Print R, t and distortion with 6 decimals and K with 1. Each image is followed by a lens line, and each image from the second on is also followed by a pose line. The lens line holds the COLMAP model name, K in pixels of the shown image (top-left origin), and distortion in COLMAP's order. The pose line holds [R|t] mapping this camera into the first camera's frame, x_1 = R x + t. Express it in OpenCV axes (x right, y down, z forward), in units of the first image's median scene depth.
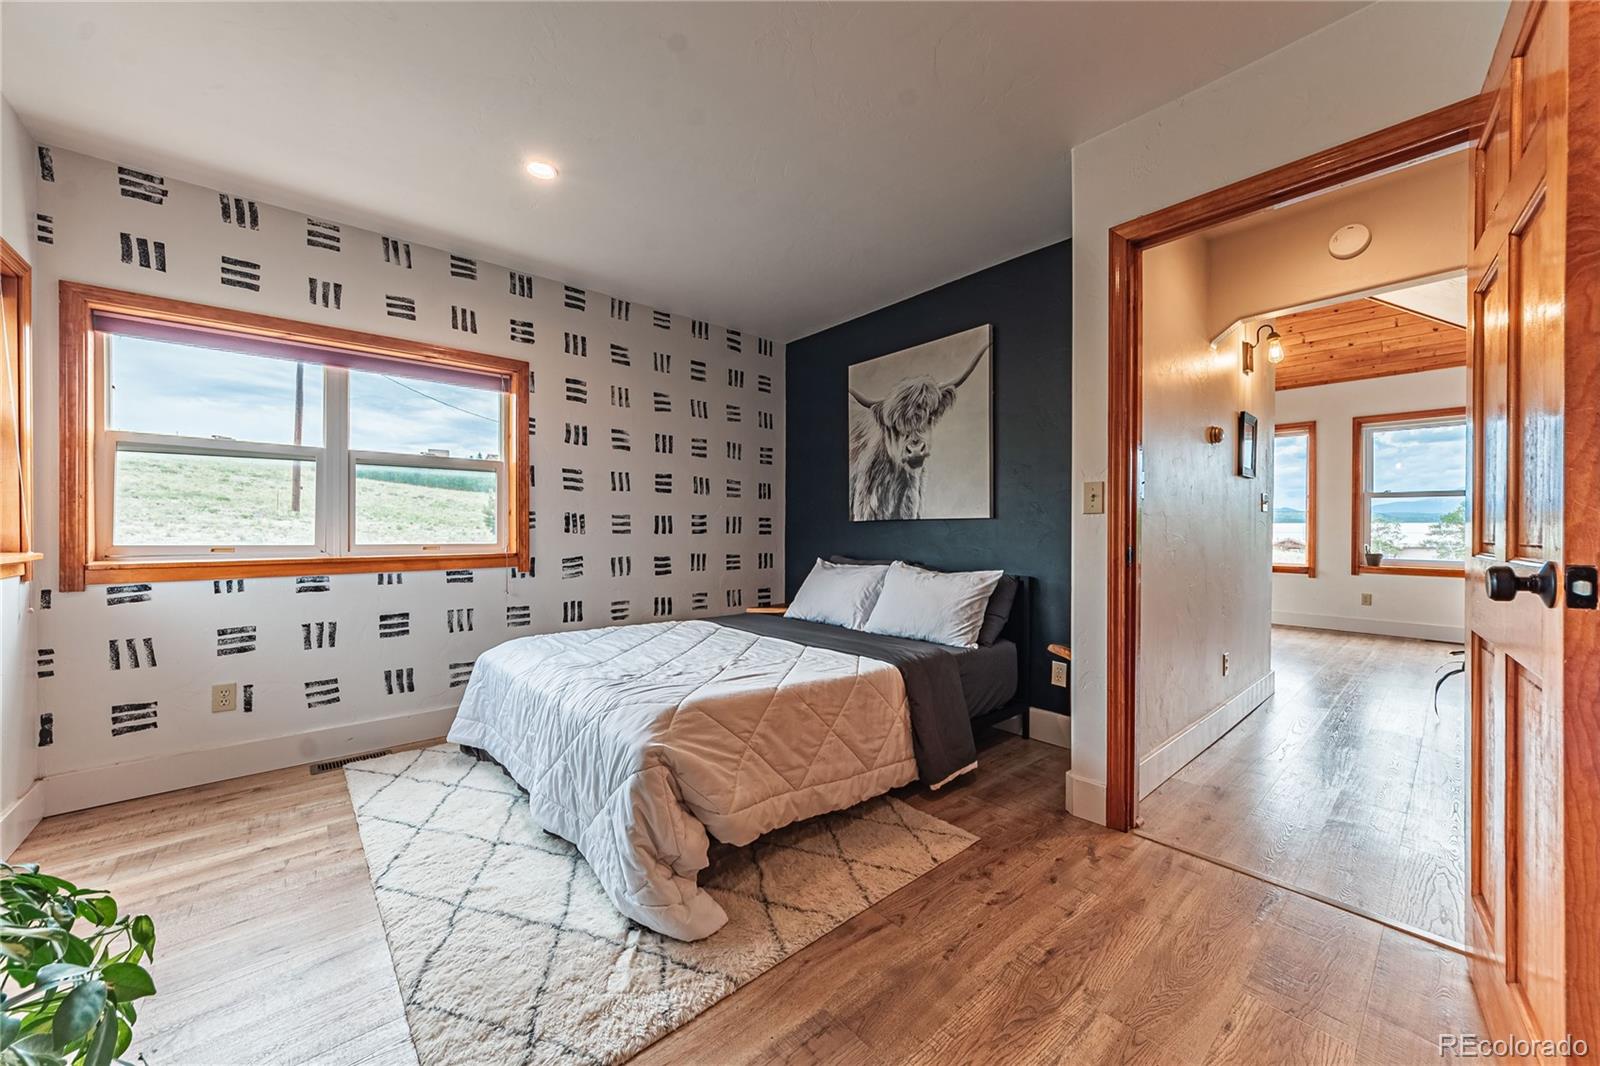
lens RADIAL K [[581.5, 0, 803.5], [0, 581.5, 529.9], [0, 0, 1]] dist [-0.003891, -0.000175]
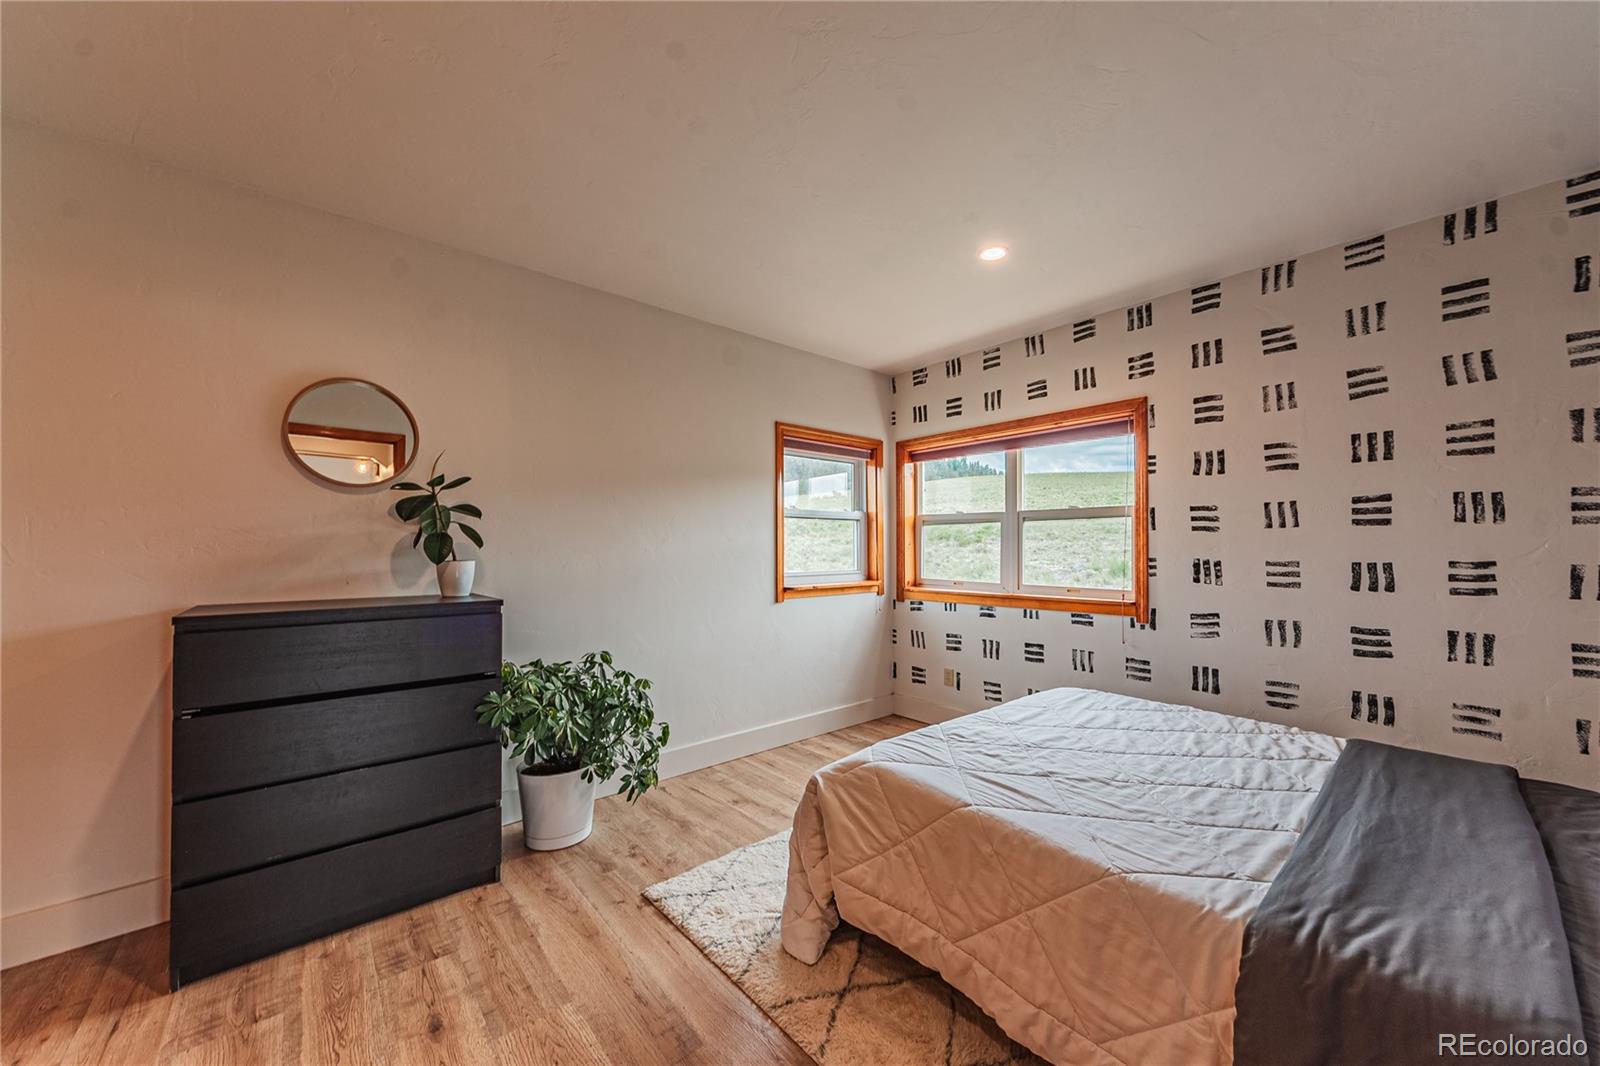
lens RADIAL K [[581.5, 0, 808.5], [0, 581.5, 538.3], [0, 0, 1]] dist [-0.003891, -0.000175]
pose [[-0.007626, -0.017613, -0.999816, 0.452611], [0.001301, 0.999844, -0.017623, -0.047510], [0.999970, -0.001435, -0.007602, 0.472140]]
